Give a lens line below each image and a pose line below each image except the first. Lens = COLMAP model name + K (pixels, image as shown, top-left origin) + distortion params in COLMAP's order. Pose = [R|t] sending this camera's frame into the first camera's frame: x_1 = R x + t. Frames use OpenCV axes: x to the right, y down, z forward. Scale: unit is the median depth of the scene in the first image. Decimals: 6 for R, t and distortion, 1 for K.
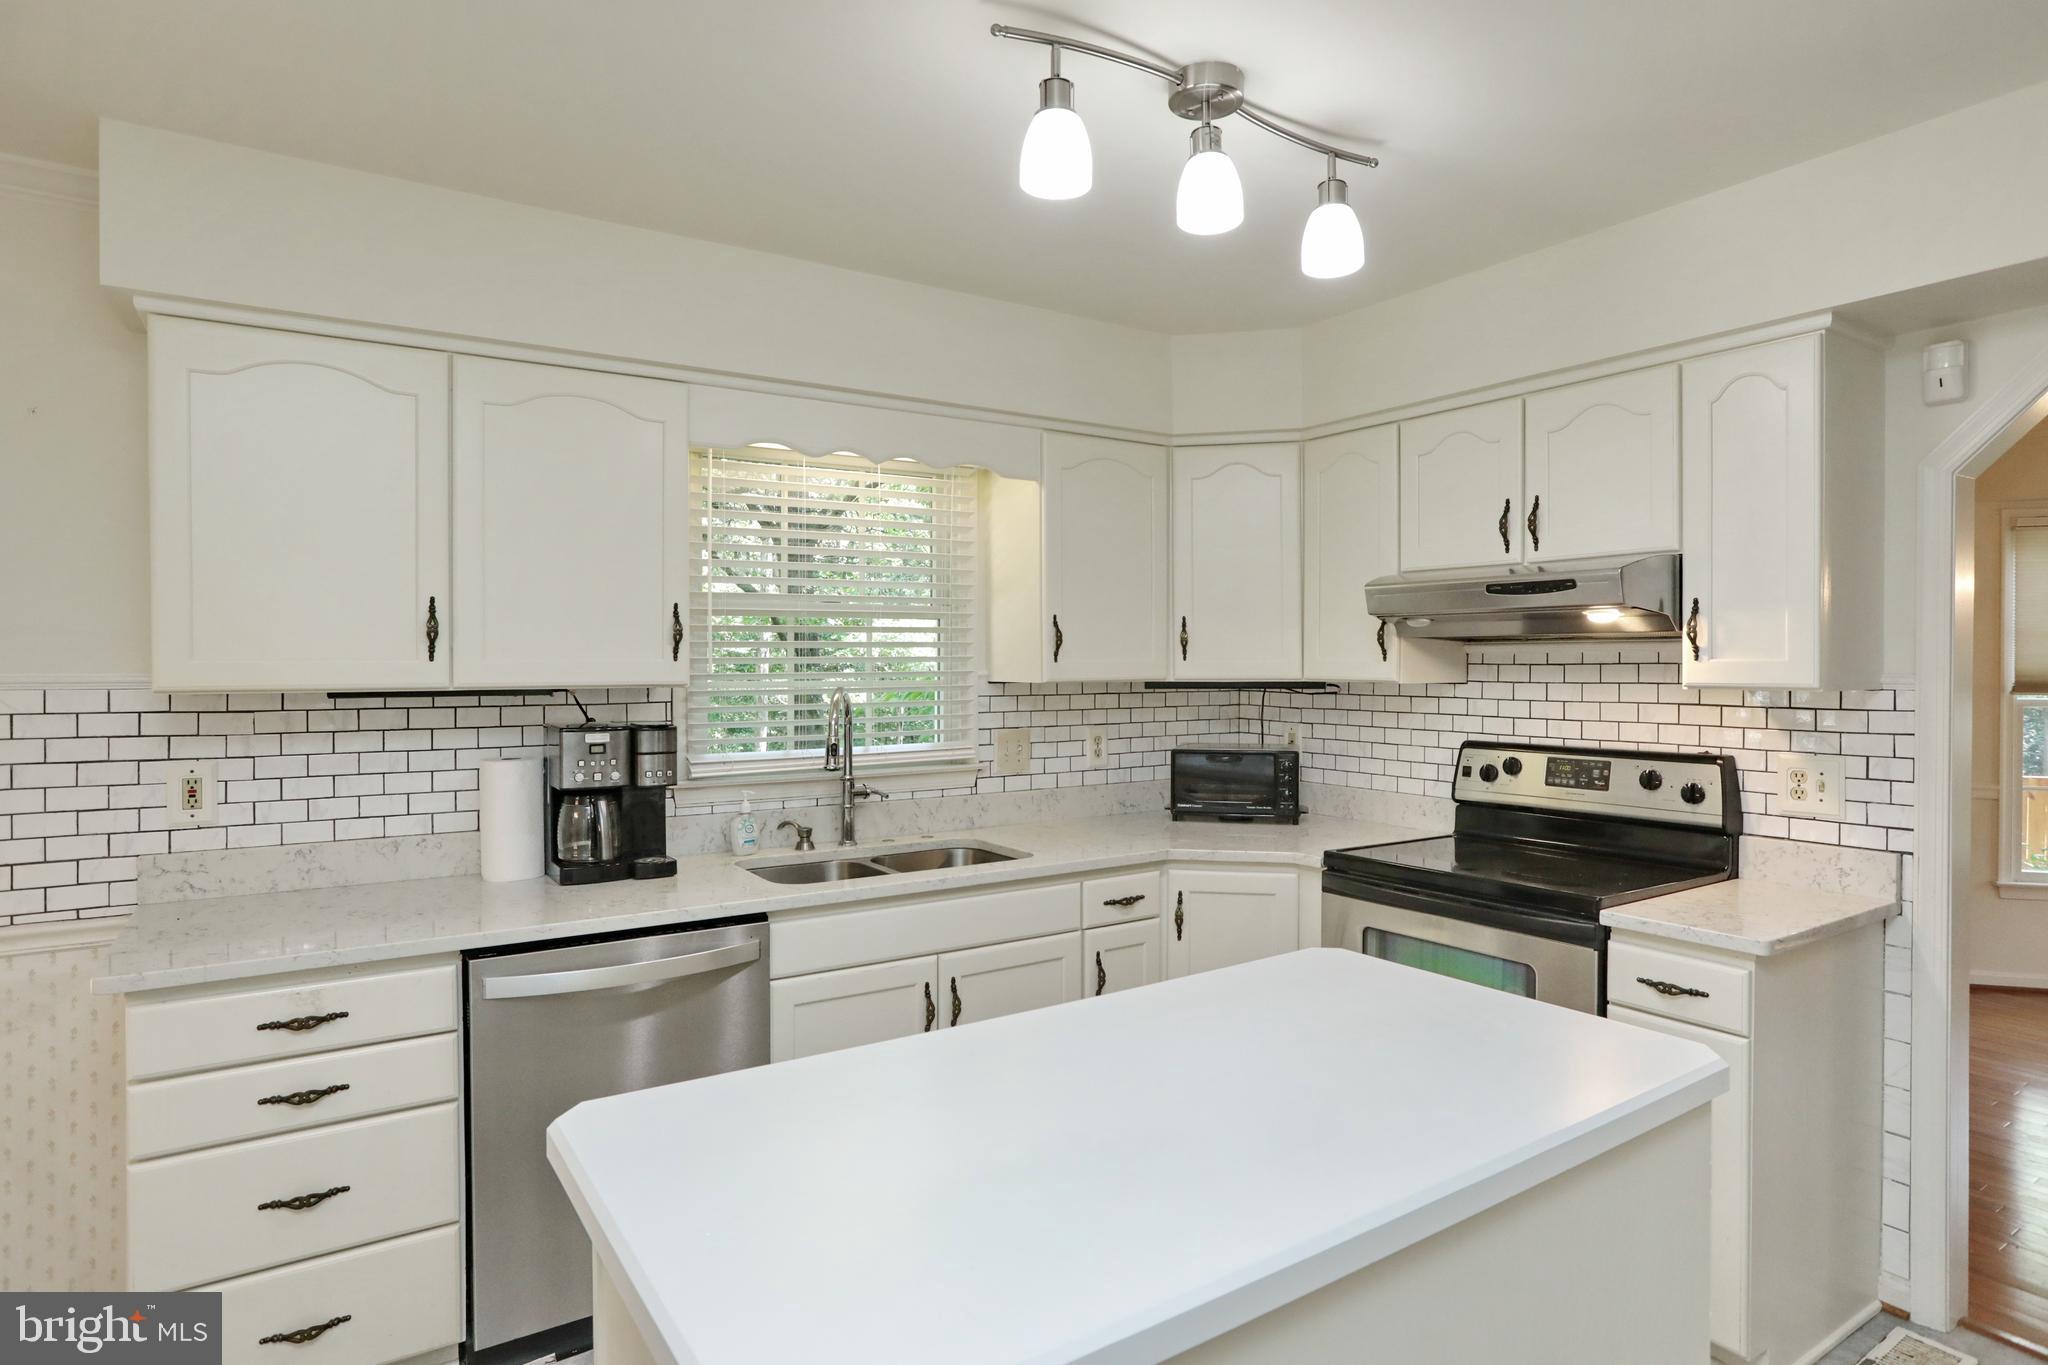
lens RADIAL K [[1121.8, 0, 1031.4], [0, 1121.8, 670.8], [0, 0, 1]] dist [-0.050152, 0.034598]
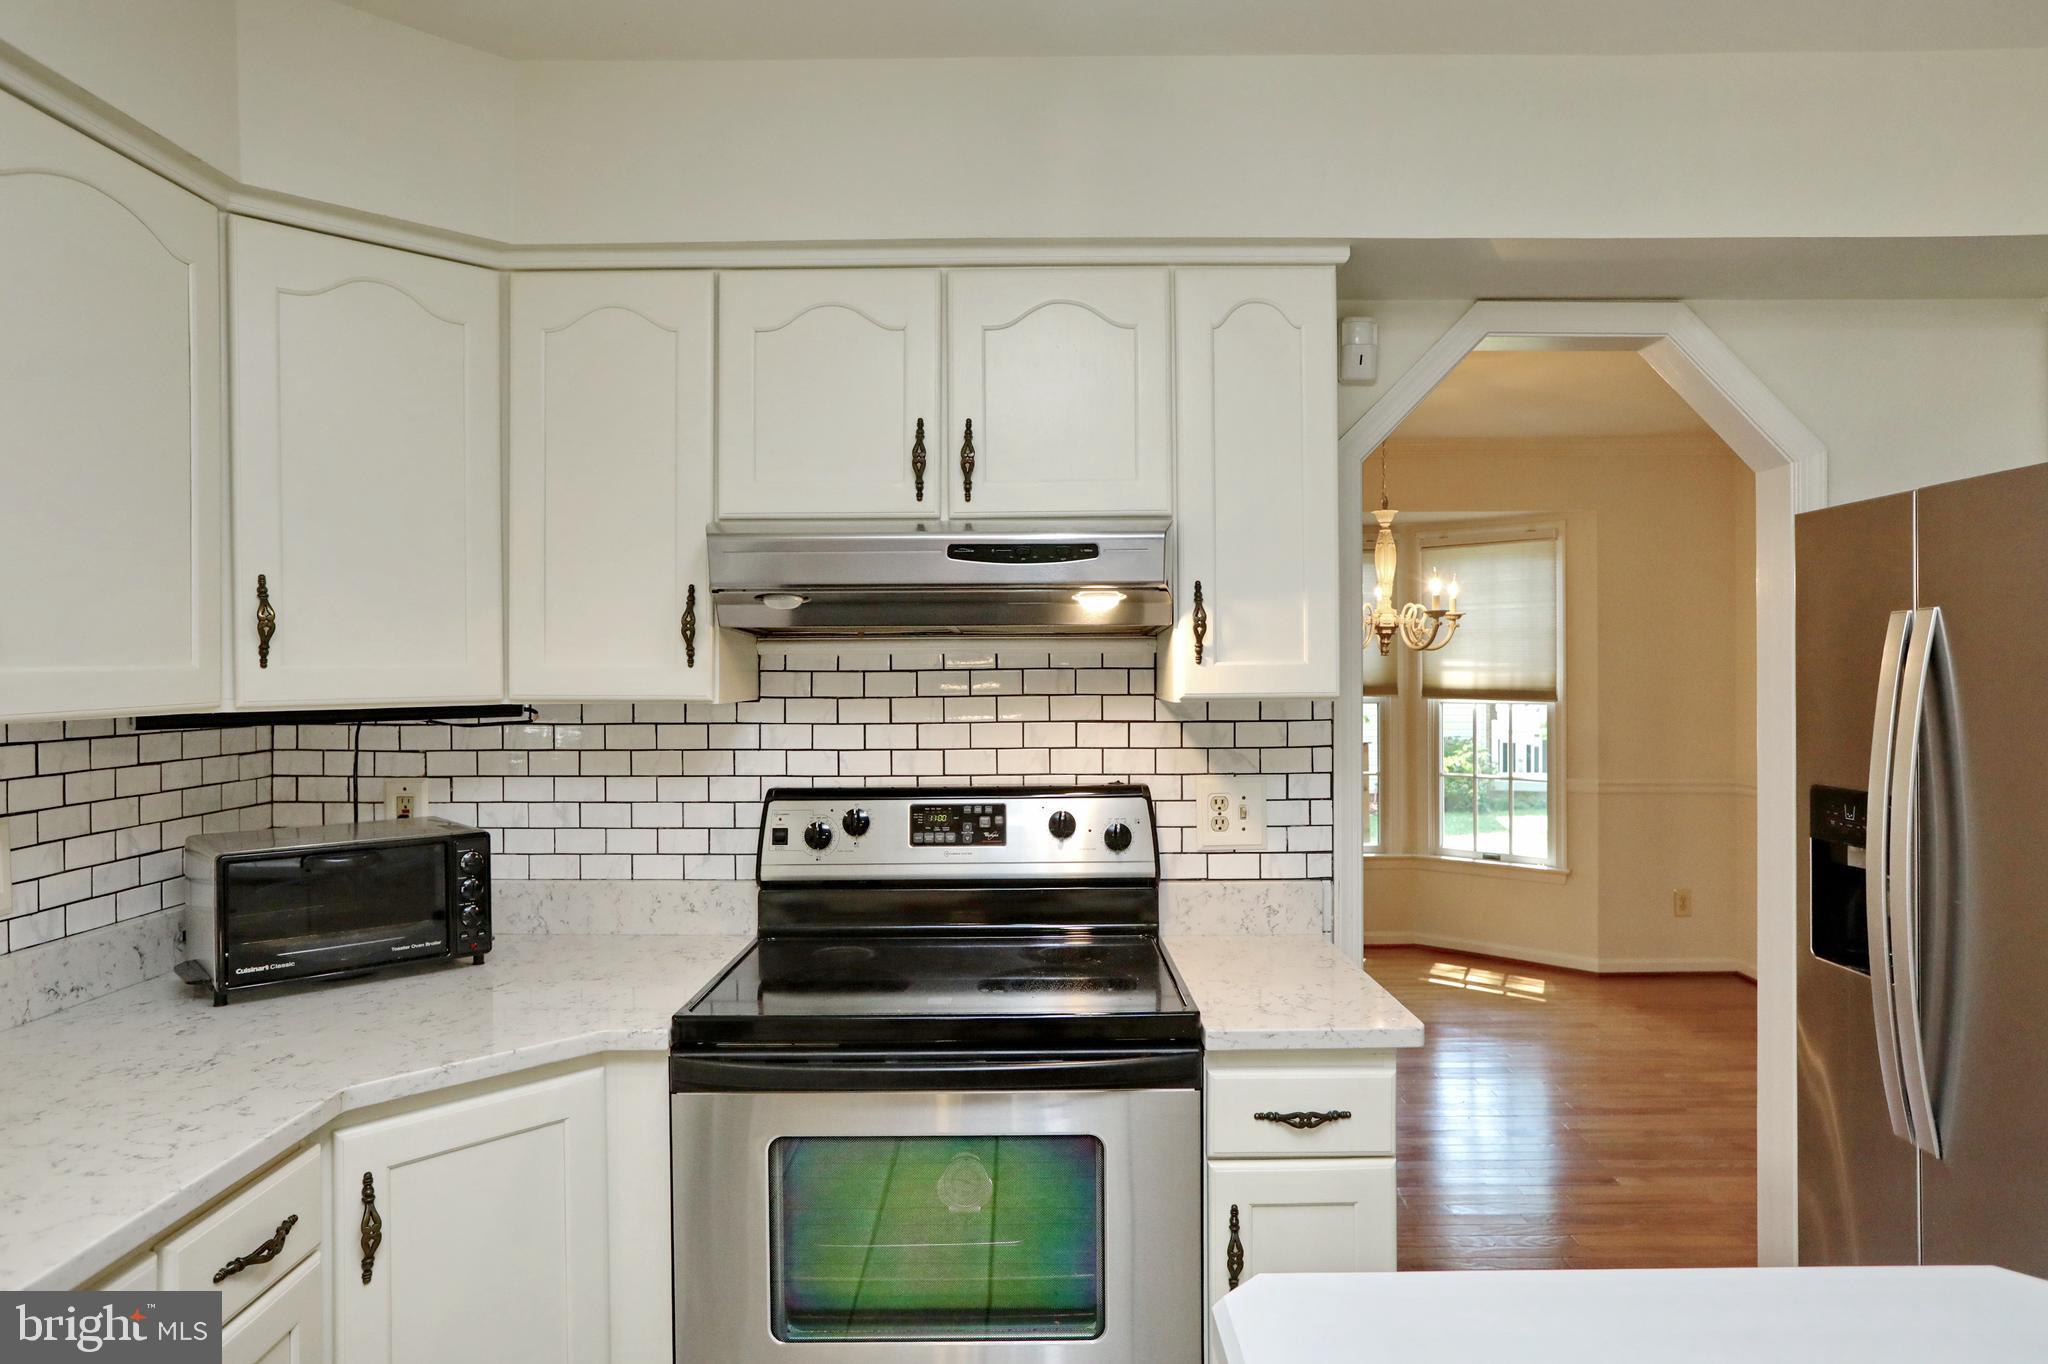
lens RADIAL K [[1221.4, 0, 1020.6], [0, 1221.4, 677.3], [0, 0, 1]] dist [-0.034795, 0.039259]
pose [[0.559328, -0.009164, 0.828896, -0.129316], [0.011325, 0.999930, 0.003414, -0.003680], [-0.828869, 0.007478, 0.559393, 0.520608]]
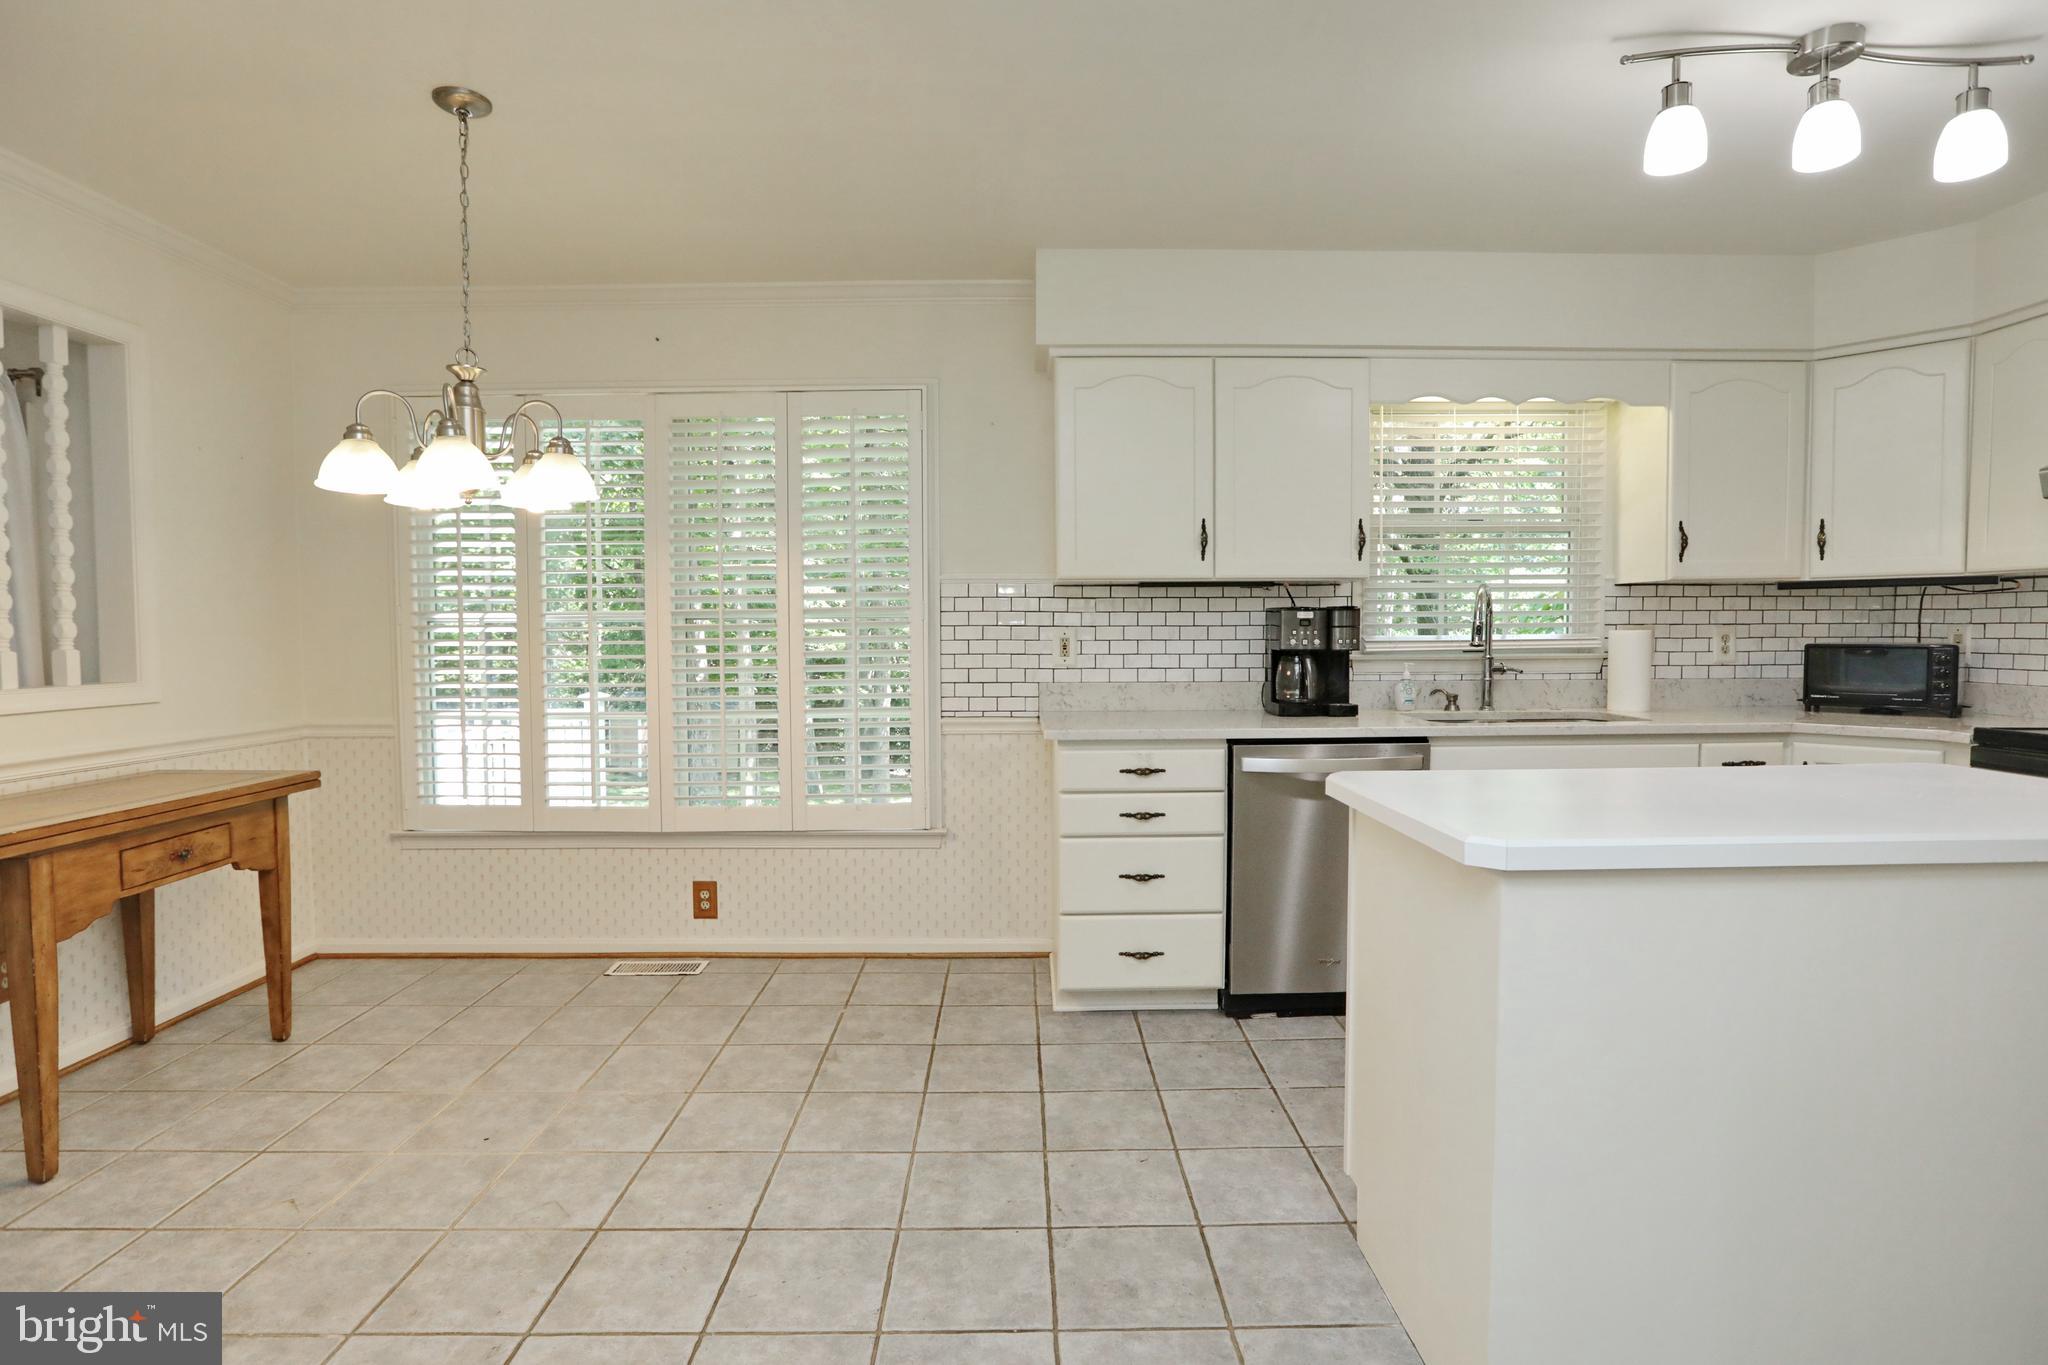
lens RADIAL K [[1018.8, 0, 1028.4], [0, 1018.8, 675.1], [0, 0, 1]] dist [-0.059770, 0.032728]
pose [[0.841653, 0.022306, -0.539558, 0.014744], [-0.000536, 0.999181, 0.040472, 0.073473], [0.540019, -0.033774, 0.840975, -0.253687]]
